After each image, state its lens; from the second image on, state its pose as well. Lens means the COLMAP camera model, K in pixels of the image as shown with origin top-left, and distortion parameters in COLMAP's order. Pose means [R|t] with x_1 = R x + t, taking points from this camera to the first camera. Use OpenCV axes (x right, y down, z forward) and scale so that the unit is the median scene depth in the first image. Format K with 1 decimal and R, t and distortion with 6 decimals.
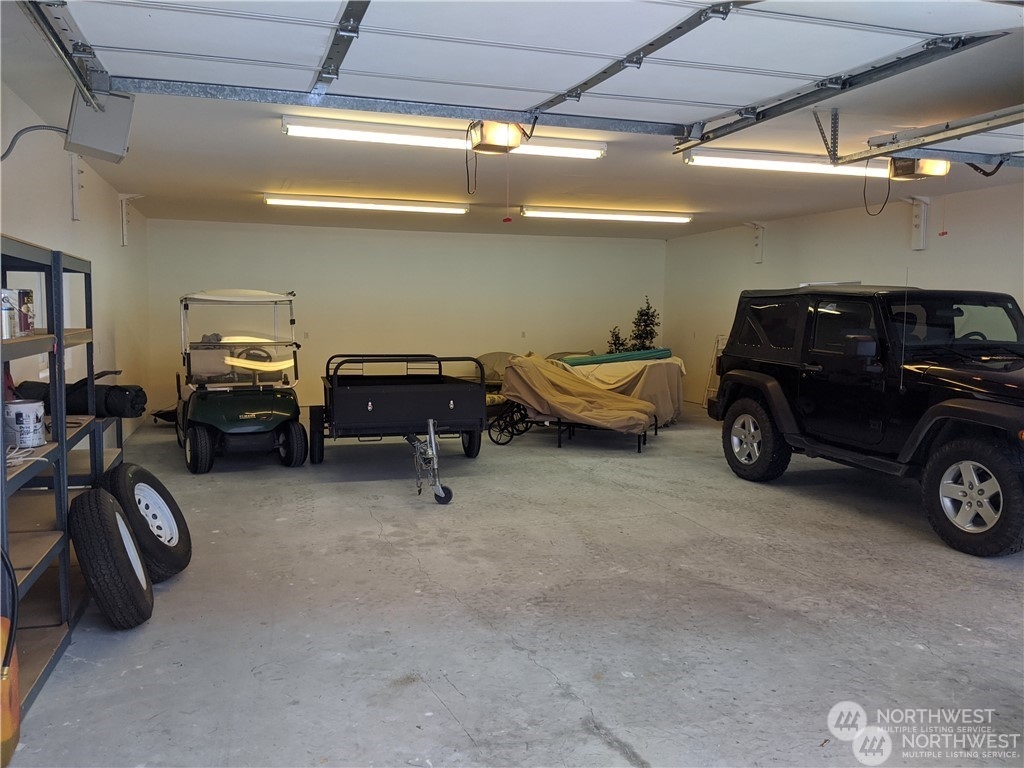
lens RADIAL K [[809.9, 0, 498.4], [0, 809.9, 384.6], [0, 0, 1]] dist [0.084161, -0.153643]
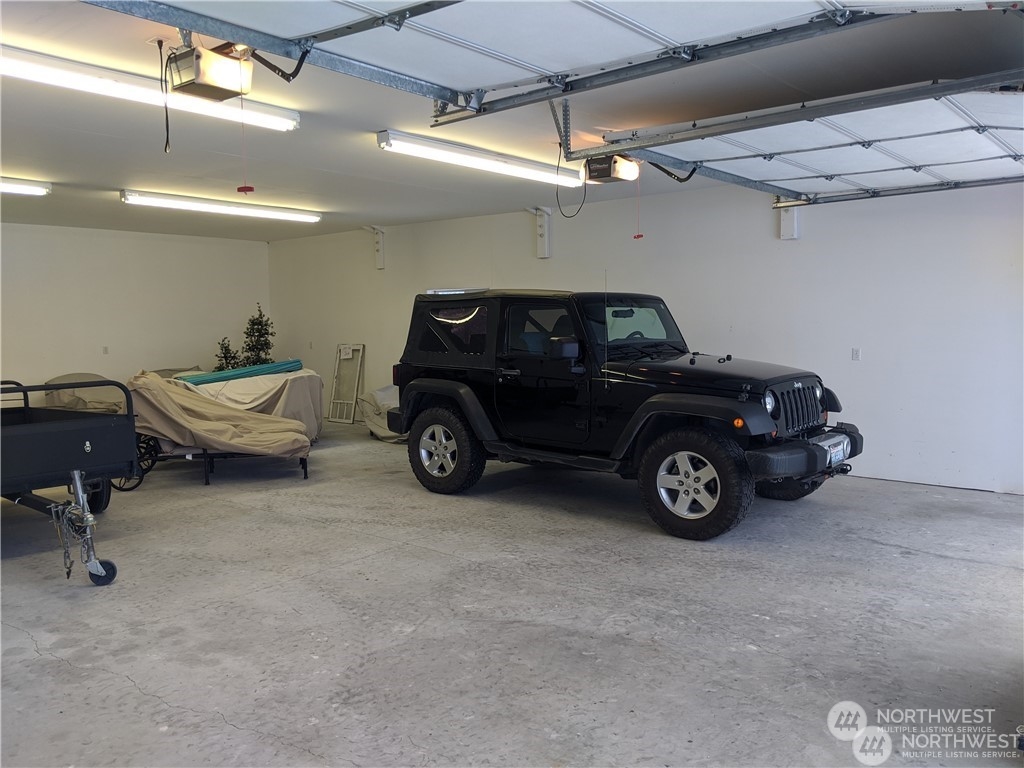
lens RADIAL K [[810.8, 0, 507.1], [0, 810.8, 389.3], [0, 0, 1]] dist [0.090443, -0.168237]
pose [[0.848355, -0.062246, 0.525757, -0.169210], [0.066311, 0.997737, 0.011126, -0.013839], [-0.525259, 0.025424, 0.850562, 0.226133]]
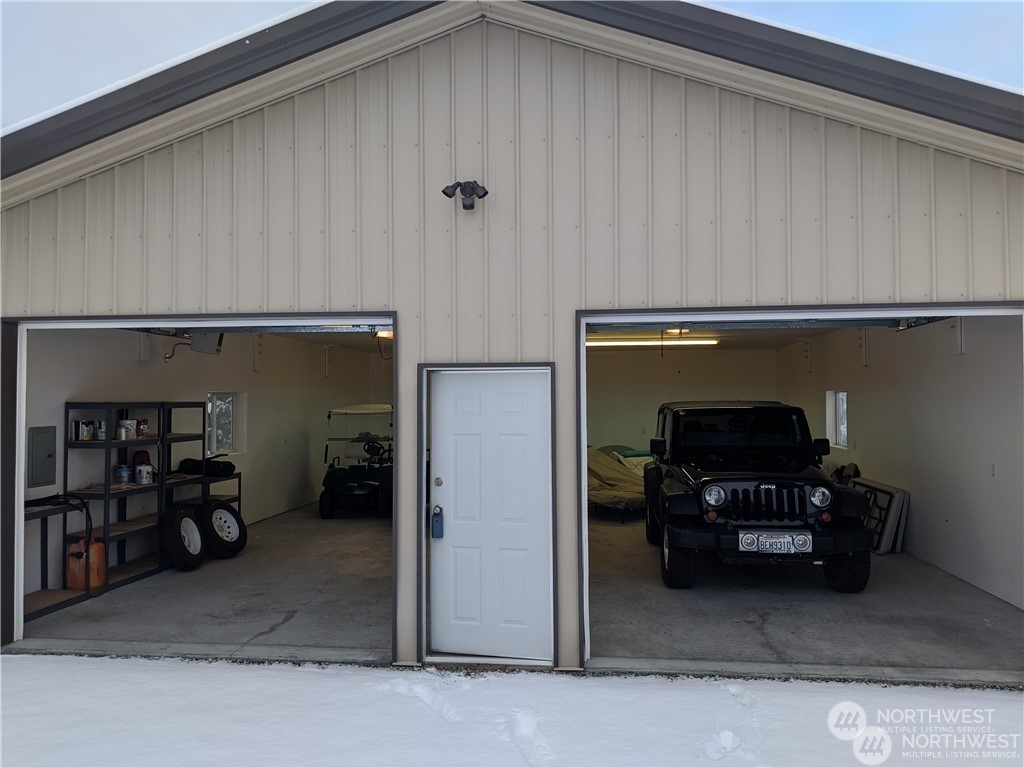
lens RADIAL K [[814.6, 0, 513.4], [0, 814.6, 369.8], [0, 0, 1]] dist [0.086388, -0.166694]
pose [[0.912064, -0.025992, -0.409223, 0.953642], [-0.027164, 0.991967, -0.123547, 0.007843], [0.409147, 0.123799, 0.904031, -0.528986]]
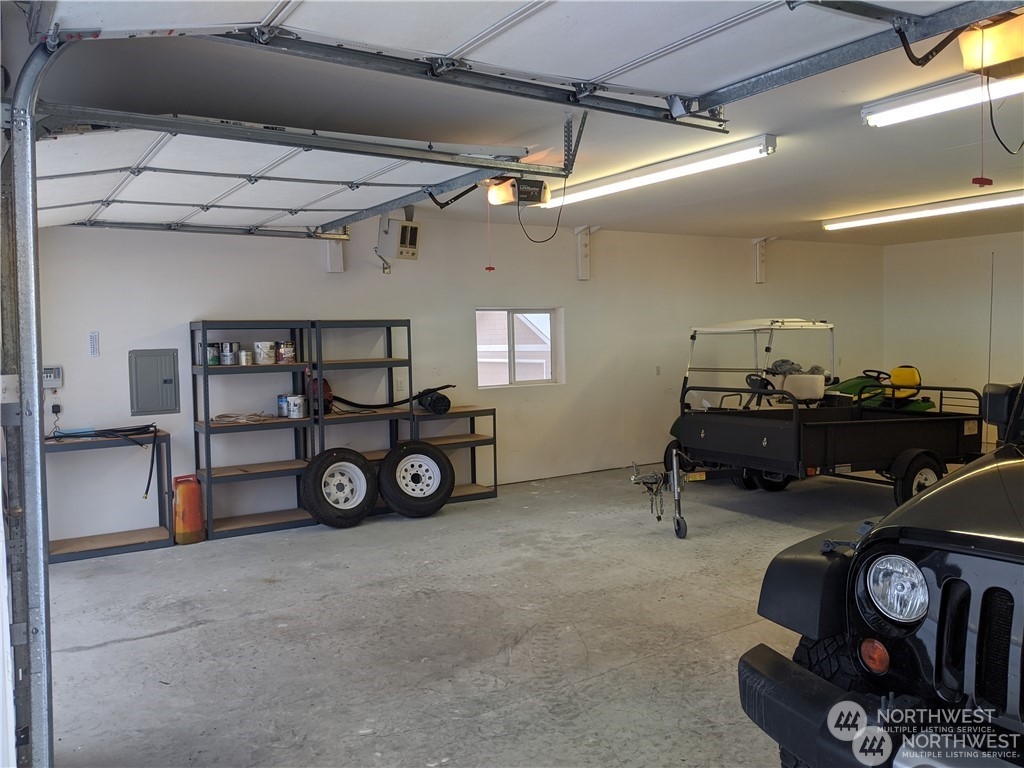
lens RADIAL K [[814.6, 0, 513.4], [0, 814.6, 369.8], [0, 0, 1]] dist [0.086388, -0.166694]
pose [[0.272777, 0.024152, -0.961774, 1.023963], [-0.061901, 0.998054, 0.007507, -0.061943], [0.960084, 0.057487, 0.273742, 0.648020]]
